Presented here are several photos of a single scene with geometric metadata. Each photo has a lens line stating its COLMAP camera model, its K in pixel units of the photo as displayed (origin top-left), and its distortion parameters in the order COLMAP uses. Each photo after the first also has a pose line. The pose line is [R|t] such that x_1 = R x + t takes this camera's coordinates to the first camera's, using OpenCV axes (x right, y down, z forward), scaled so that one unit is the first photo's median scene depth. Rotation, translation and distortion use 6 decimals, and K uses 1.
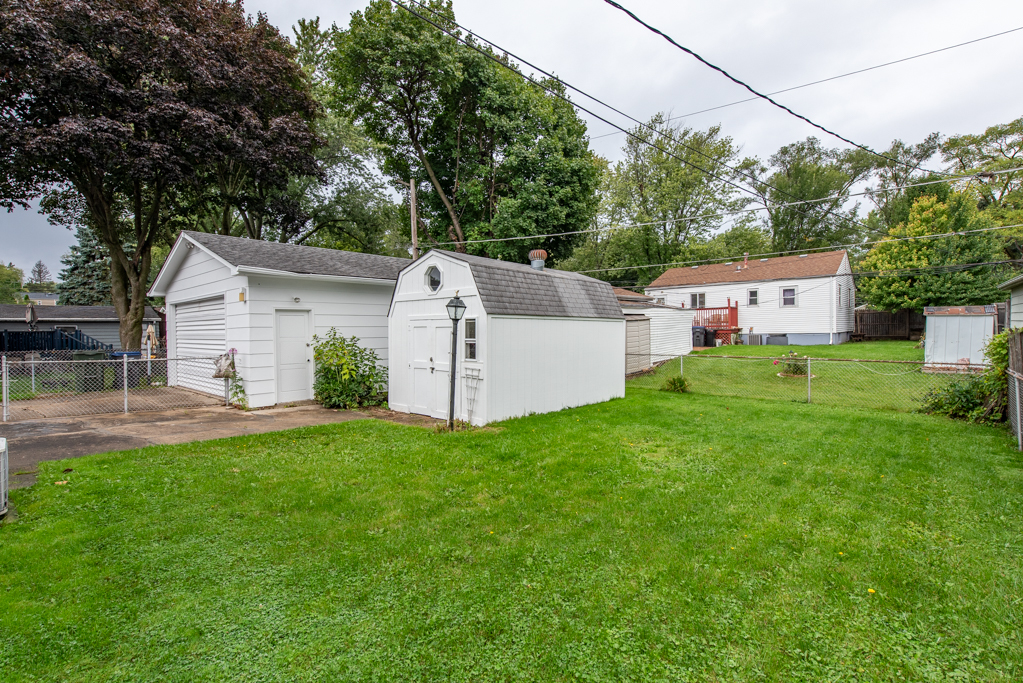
lens RADIAL K [[481.2, 0, 519.5], [0, 481.2, 337.2], [0, 0, 1]] dist [0.000132, -0.000371]
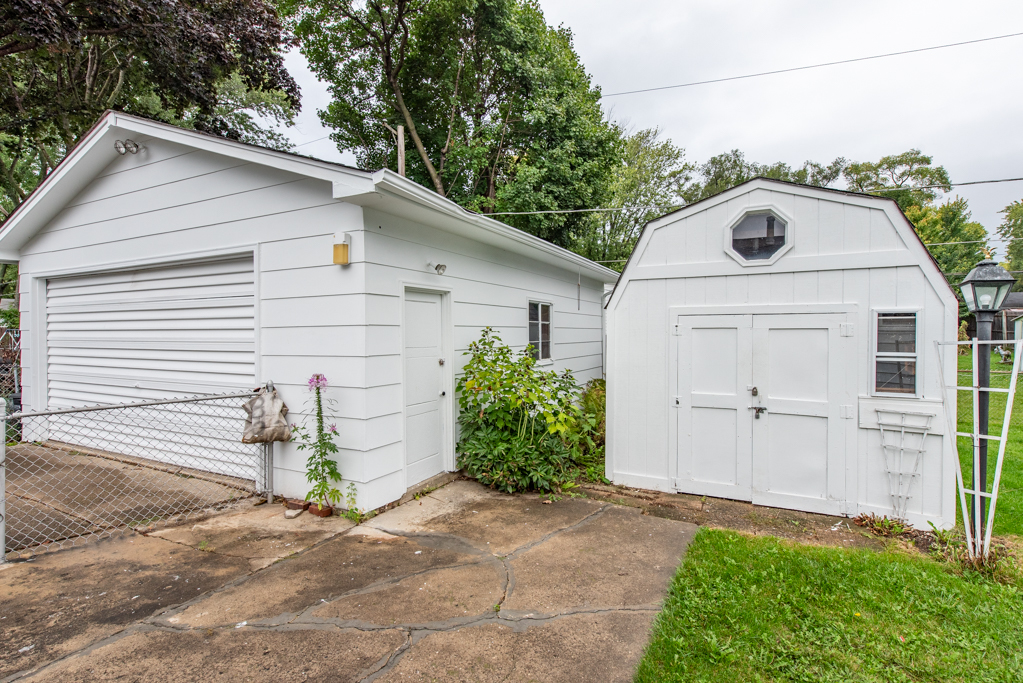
lens RADIAL K [[481.2, 0, 521.2], [0, 481.2, 340.6], [0, 0, 1]] dist [0.000132, -0.000371]
pose [[0.961376, 0.004328, 0.275203, -0.246242], [-0.004251, 0.999991, -0.000877, -0.003131], [-0.275204, -0.000327, 0.961386, 0.248290]]
